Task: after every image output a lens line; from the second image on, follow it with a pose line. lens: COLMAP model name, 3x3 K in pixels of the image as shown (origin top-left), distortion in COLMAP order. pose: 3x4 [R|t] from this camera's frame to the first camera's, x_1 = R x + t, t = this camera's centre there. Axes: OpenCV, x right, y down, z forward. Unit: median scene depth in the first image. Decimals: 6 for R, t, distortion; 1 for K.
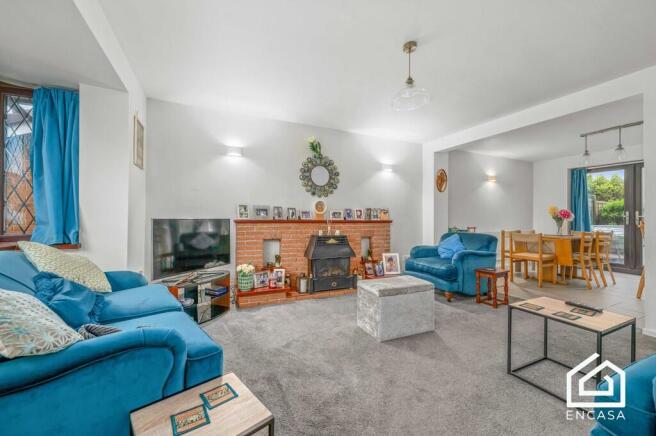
lens RADIAL K [[267.7, 0, 330.0], [0, 267.7, 217.5], [0, 0, 1]] dist [-0.002113, -0.000079]
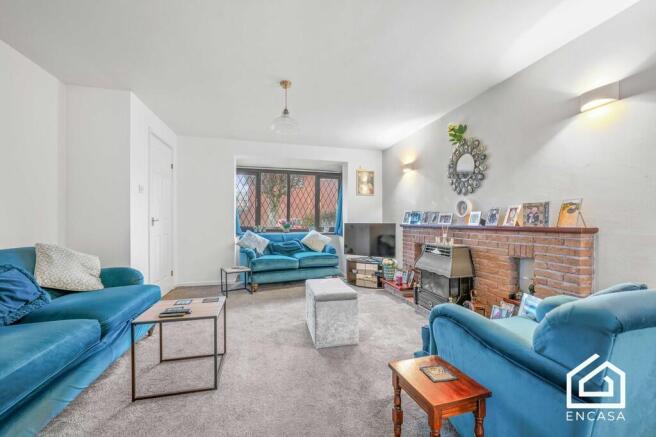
lens RADIAL K [[274.9, 0, 328.6], [0, 274.9, 222.5], [0, 0, 1]] dist [-0.000404, -0.000003]
pose [[-0.221483, -0.003656, -0.975157, 0.818091], [0.001338, 0.999991, -0.004053, 0.004079], [0.975163, -0.002202, -0.221477, 0.799871]]
